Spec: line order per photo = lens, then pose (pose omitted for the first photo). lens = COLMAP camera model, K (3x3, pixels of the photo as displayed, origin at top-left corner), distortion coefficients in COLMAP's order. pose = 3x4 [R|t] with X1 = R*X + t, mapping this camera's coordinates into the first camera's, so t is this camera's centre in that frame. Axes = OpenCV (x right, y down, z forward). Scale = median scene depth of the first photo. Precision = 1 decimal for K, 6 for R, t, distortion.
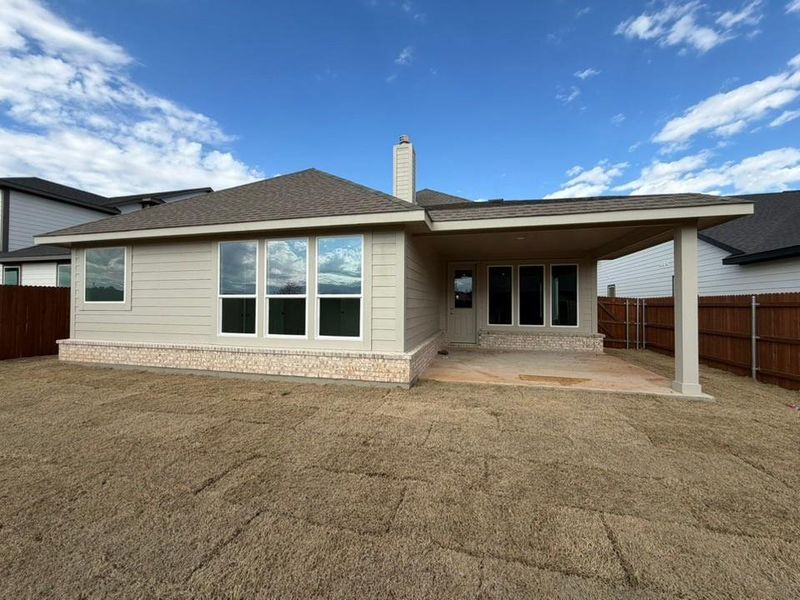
lens RADIAL K [[324.8, 0, 400.0], [0, 324.8, 300.0], [0, 0, 1]] dist [0.007161, 0.000275]
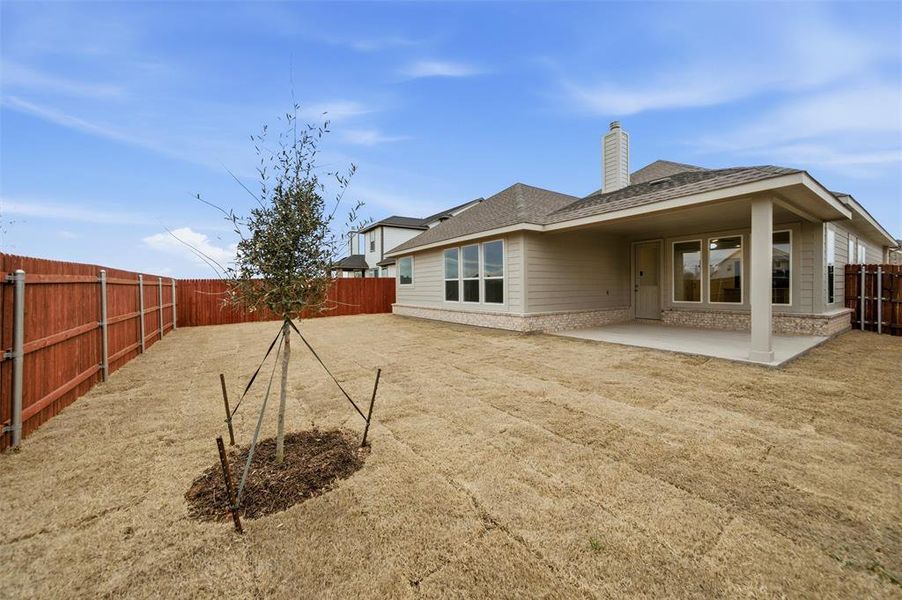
lens RADIAL K [[331.2, 0, 445.3], [0, 331.2, 297.6], [0, 0, 1]] dist [0.001896, 0.000192]
pose [[0.745621, 0.009054, -0.666309, 0.604502], [0.020946, 0.999095, 0.037016, 0.015261], [0.666041, -0.041556, 0.744756, -0.330168]]
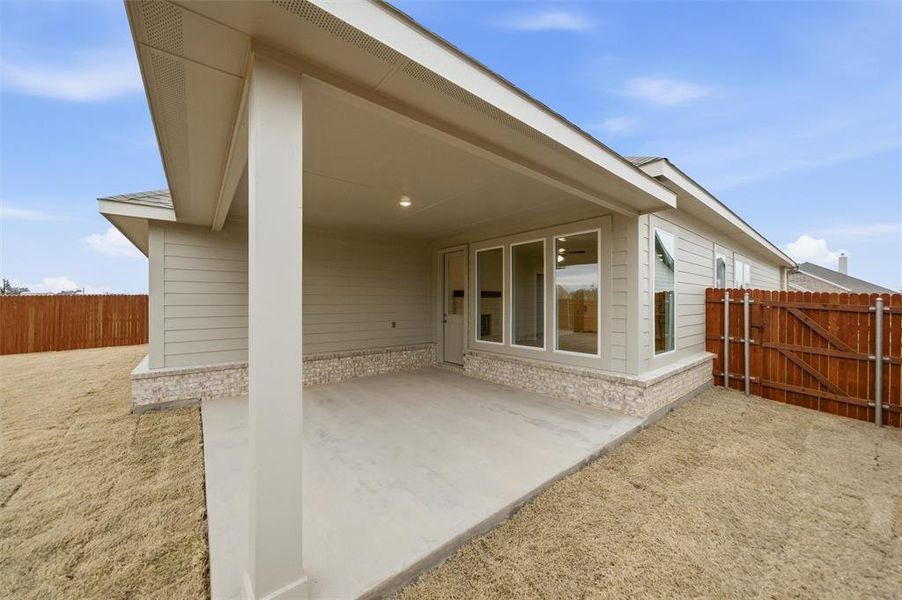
lens RADIAL K [[330.7, 0, 449.0], [0, 330.7, 306.7], [0, 0, 1]] dist [-0.020726, 0.018865]
pose [[0.809791, 0.004715, -0.586699, 0.872422], [0.009259, 0.999740, 0.020815, -0.009400], [0.586645, -0.022289, 0.809537, 0.603393]]
